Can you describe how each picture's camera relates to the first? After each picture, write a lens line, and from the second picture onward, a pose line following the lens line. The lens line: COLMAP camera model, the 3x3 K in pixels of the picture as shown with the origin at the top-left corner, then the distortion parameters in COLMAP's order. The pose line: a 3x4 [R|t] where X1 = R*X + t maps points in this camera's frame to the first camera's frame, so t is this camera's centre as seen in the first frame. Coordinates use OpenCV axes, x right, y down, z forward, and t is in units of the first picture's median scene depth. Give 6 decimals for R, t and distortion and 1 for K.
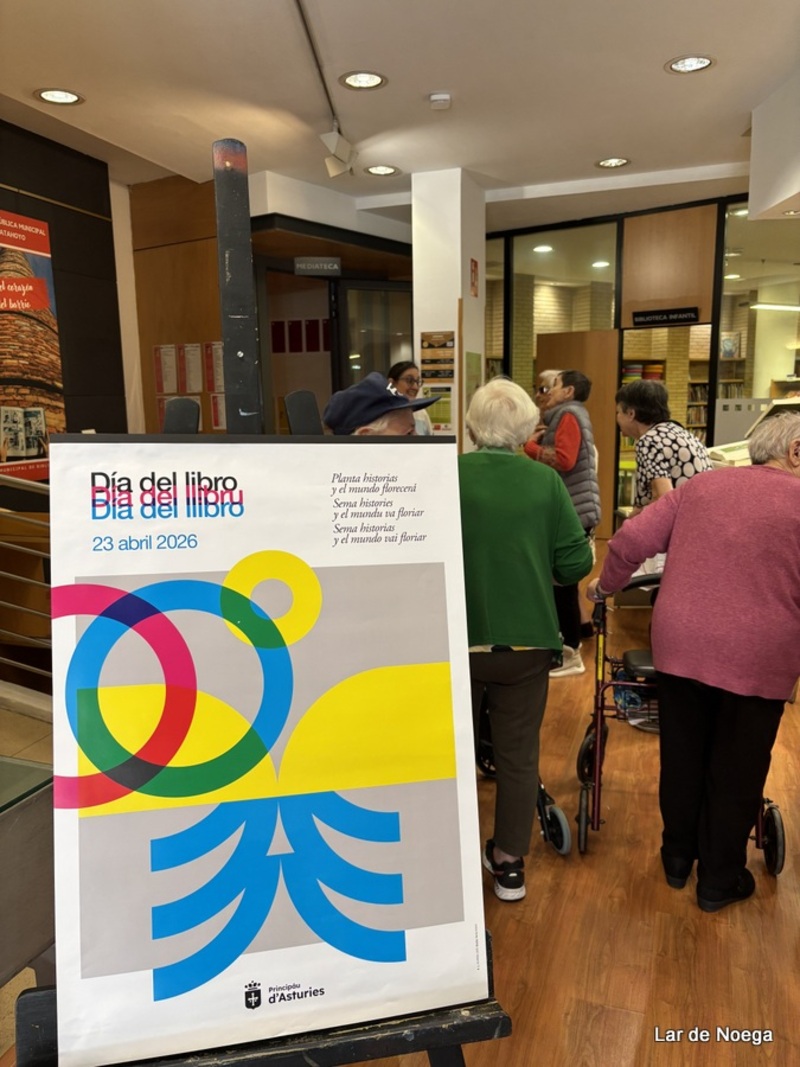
lens RADIAL K [[815.7, 0, 399.6], [0, 815.7, 531.7], [0, 0, 1]] dist [-0.000314, 0.001423]
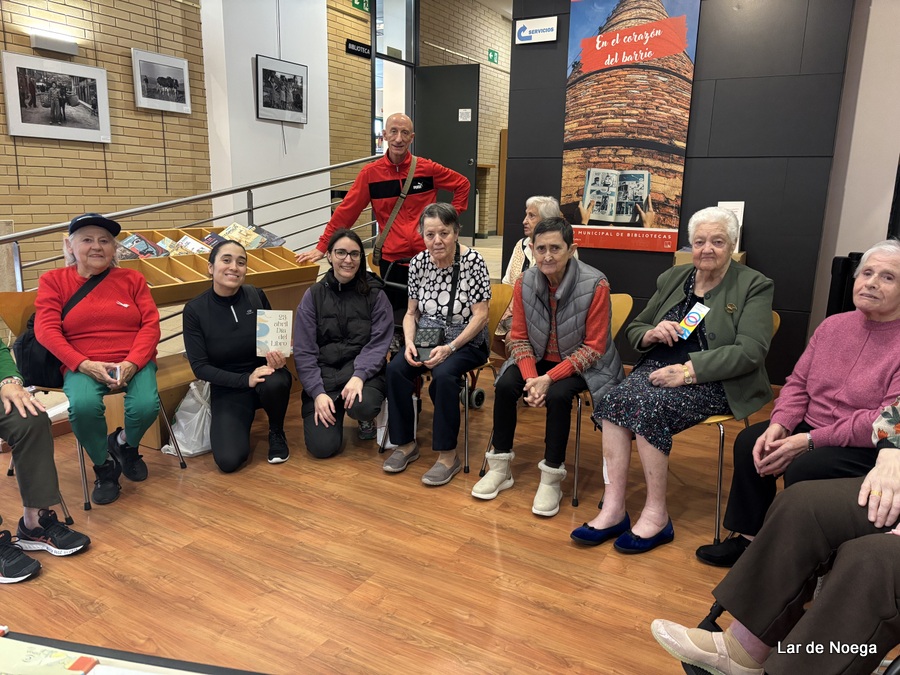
lens RADIAL K [[688.1, 0, 449.9], [0, 688.1, 336.3], [0, 0, 1]] dist [-0.000314, 0.001423]
pose [[-0.177763, 0.231184, -0.956533, 0.376305], [-0.167572, 0.950706, 0.260917, -0.143132], [0.969701, 0.206670, -0.130260, 0.945383]]
